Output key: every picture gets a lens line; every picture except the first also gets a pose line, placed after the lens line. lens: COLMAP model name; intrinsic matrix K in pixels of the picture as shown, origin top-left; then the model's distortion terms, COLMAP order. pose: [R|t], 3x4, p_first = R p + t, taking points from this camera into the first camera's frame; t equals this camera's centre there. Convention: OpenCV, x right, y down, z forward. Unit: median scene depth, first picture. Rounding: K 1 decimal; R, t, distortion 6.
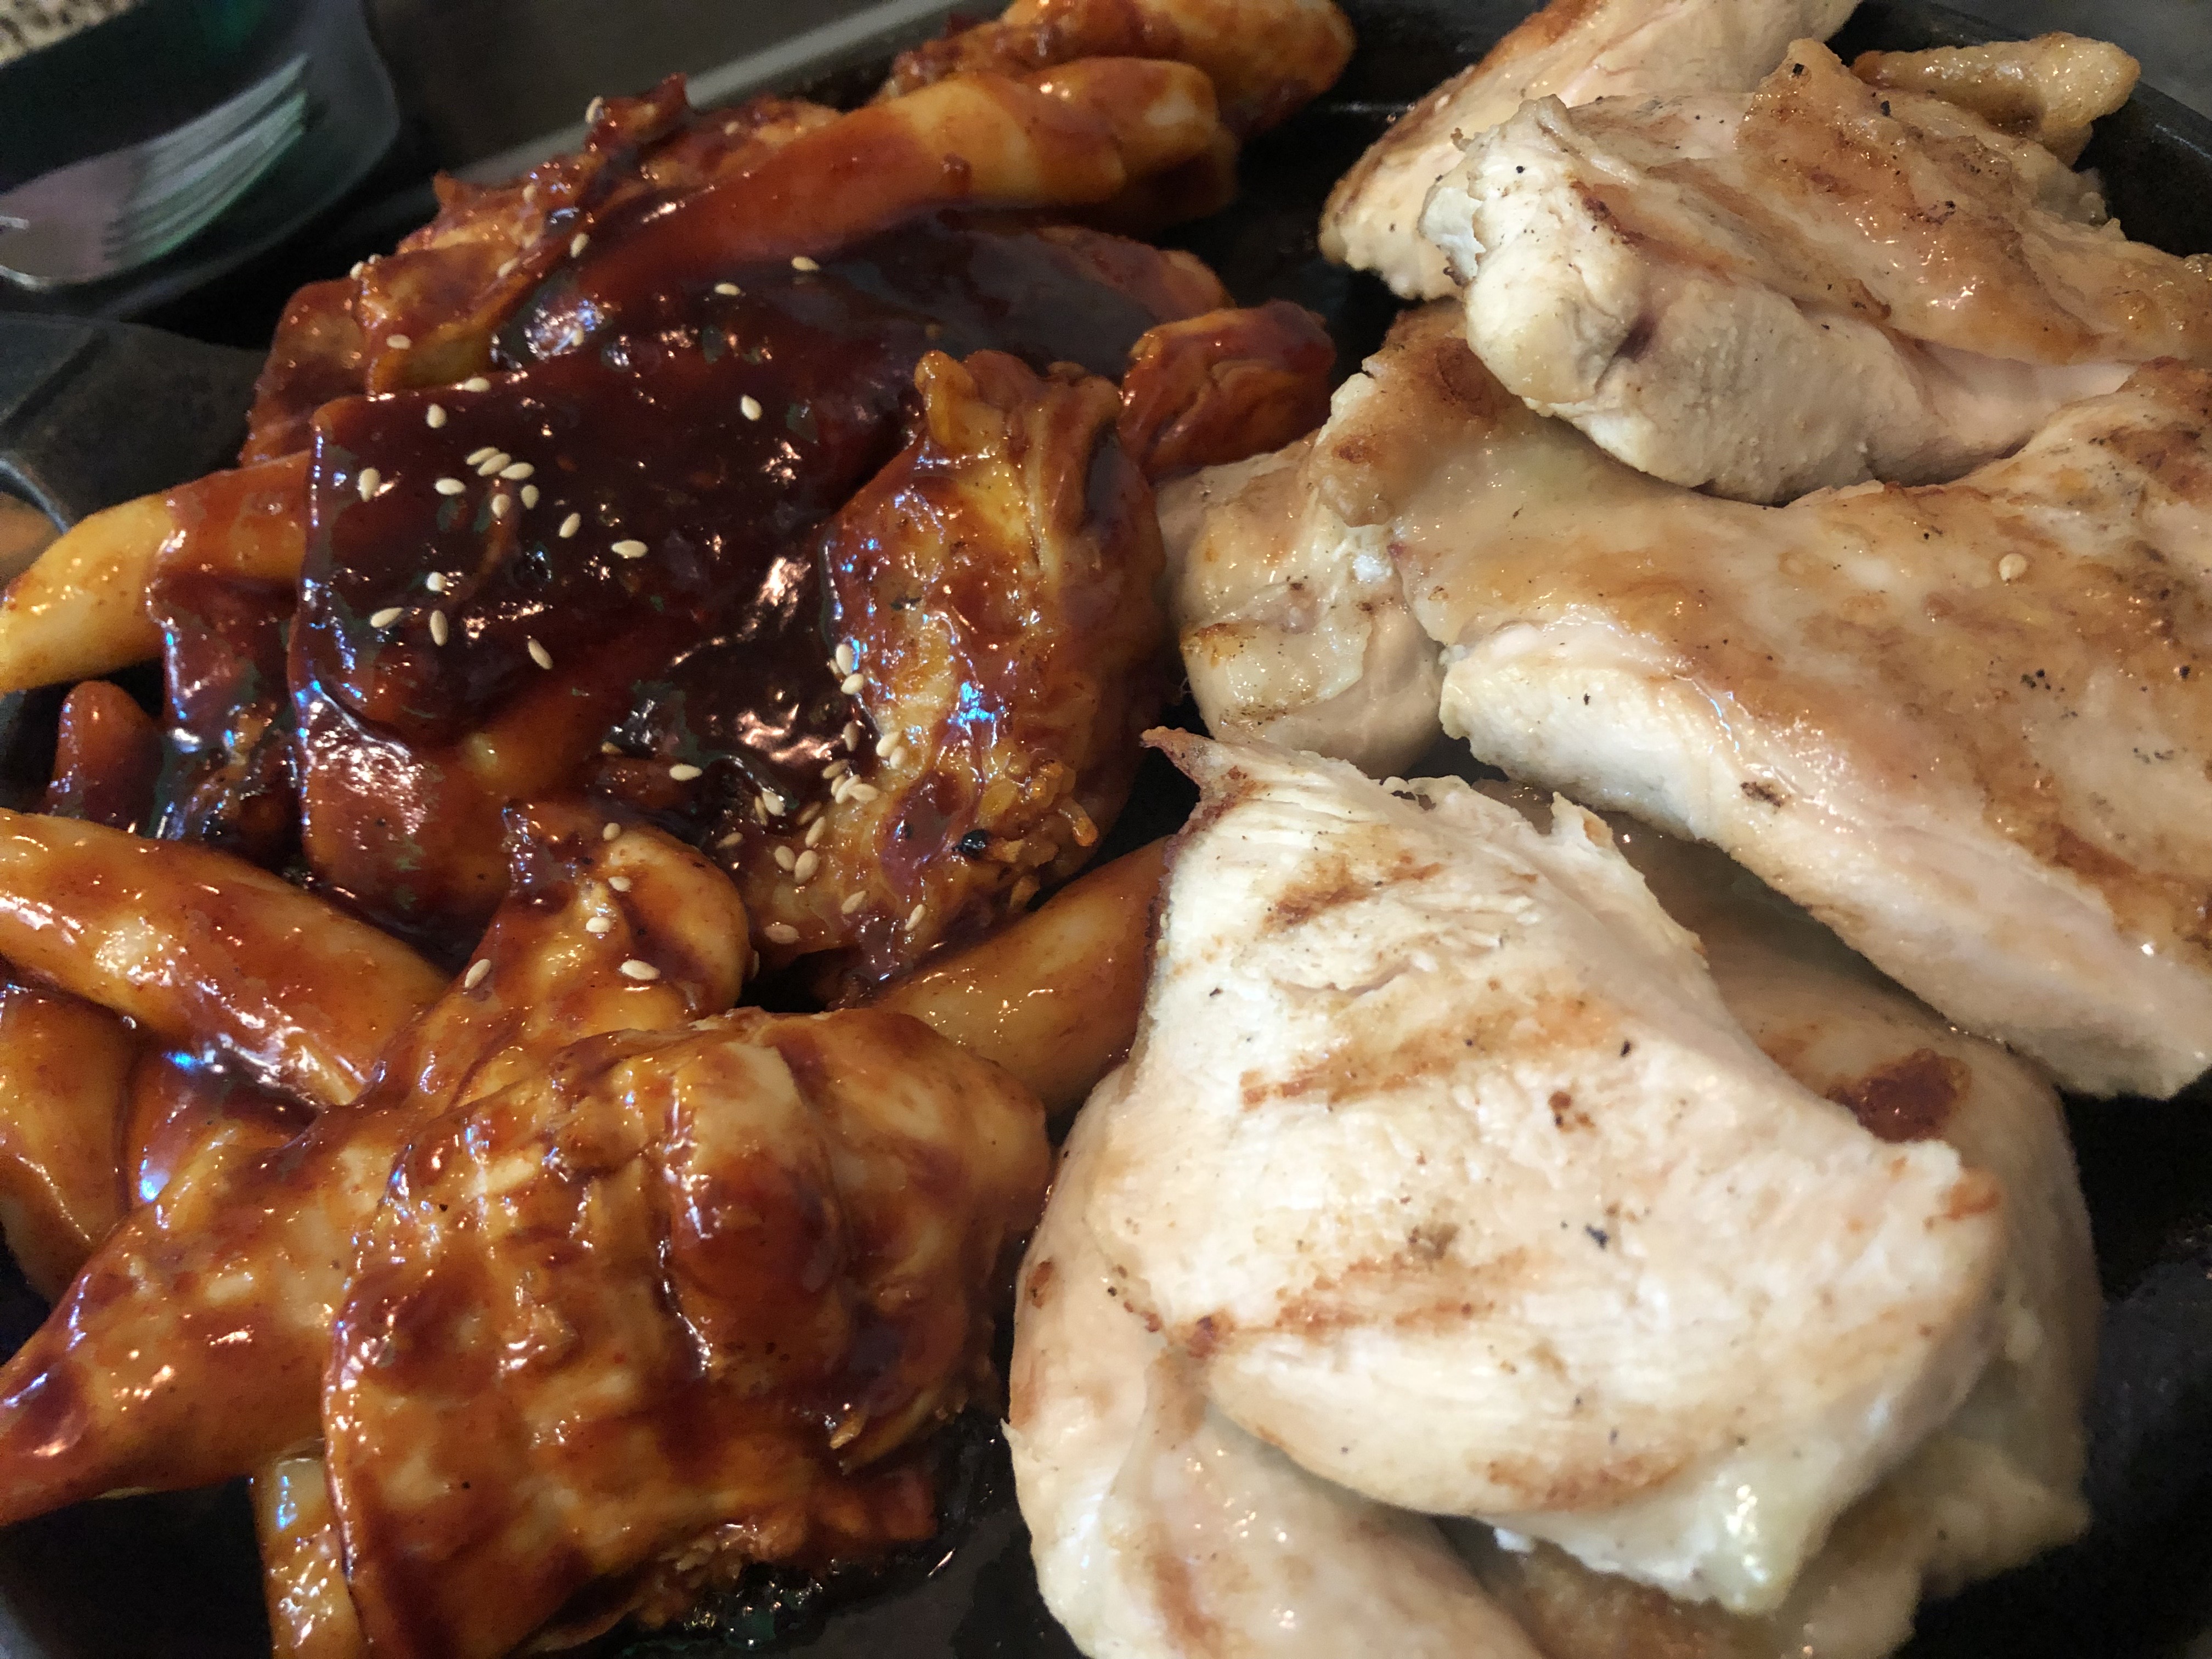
lens RADIAL K [[1869.0, 0, 1106.0], [0, 1869.0, 829.5], [0, 0, 1]] dist [-0.011955, -0.005187]
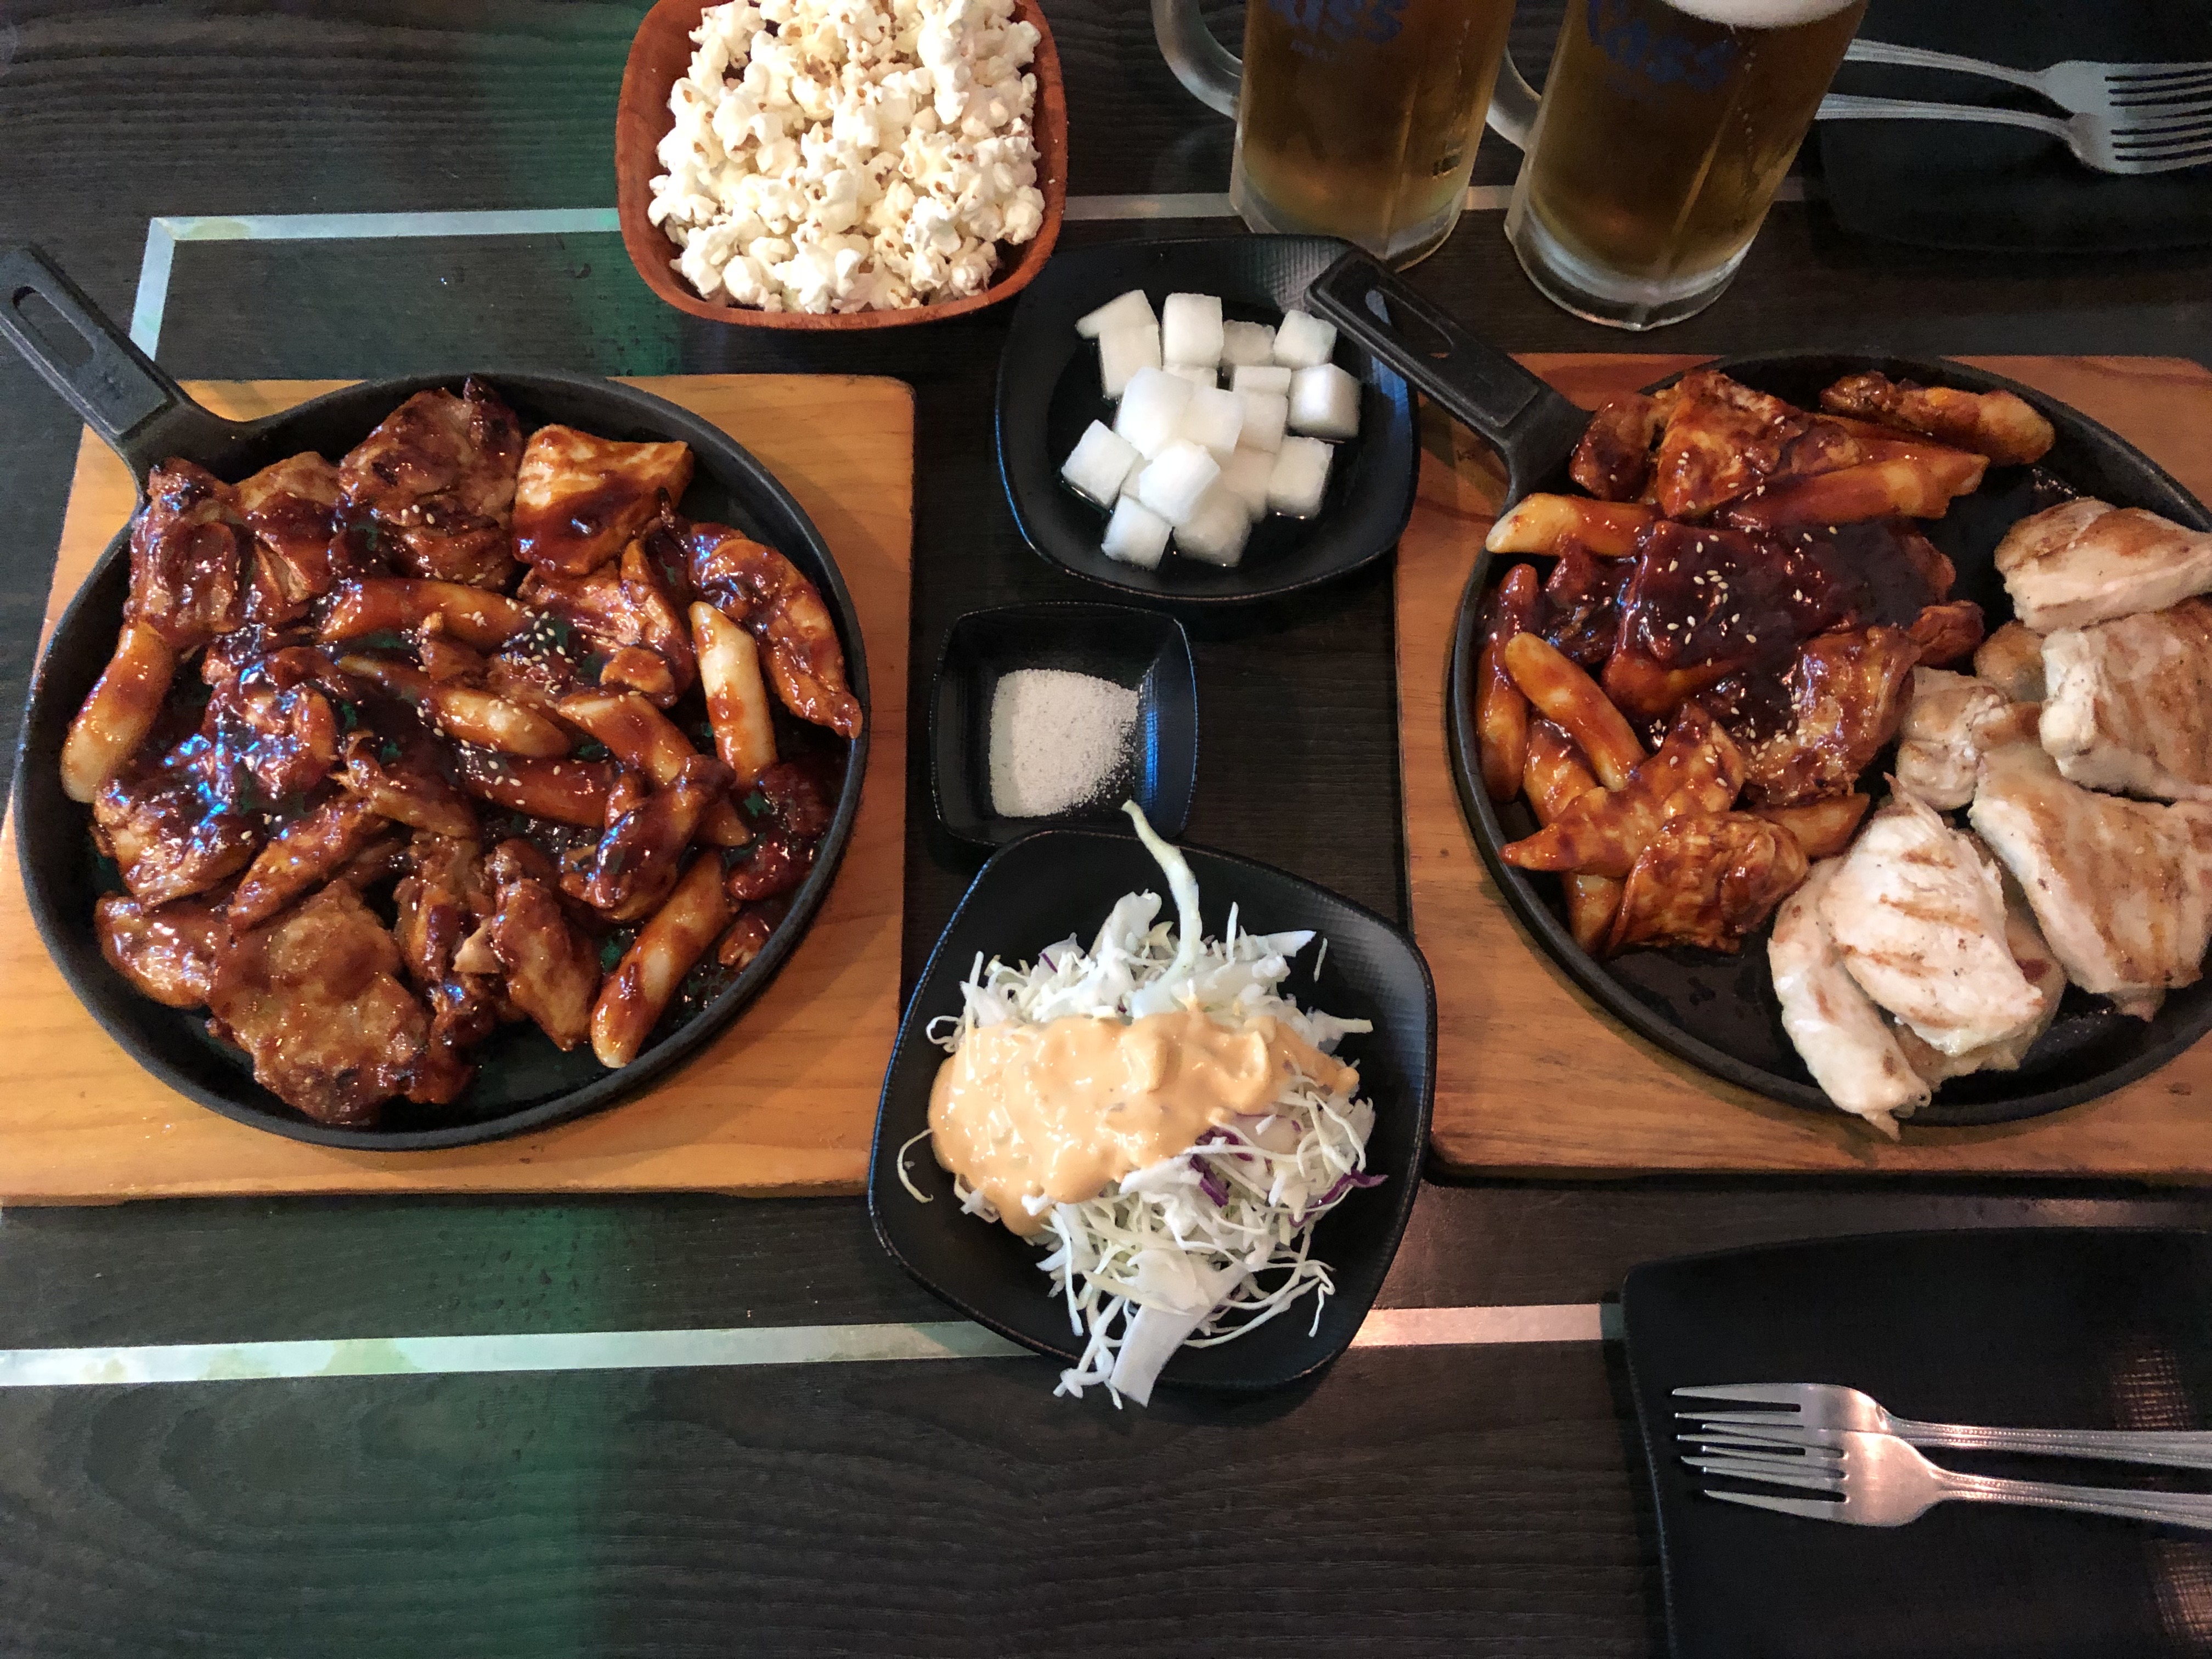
lens RADIAL K [[1792.4, 0, 1106.0], [0, 1792.4, 829.5], [0, 0, 1]] dist [0.010033, 0.009701]
pose [[0.917075, 0.393369, 0.065064, -1.633408], [-0.387929, 0.842613, 0.373516, -0.719965], [0.092105, -0.367782, 0.925339, -2.456341]]
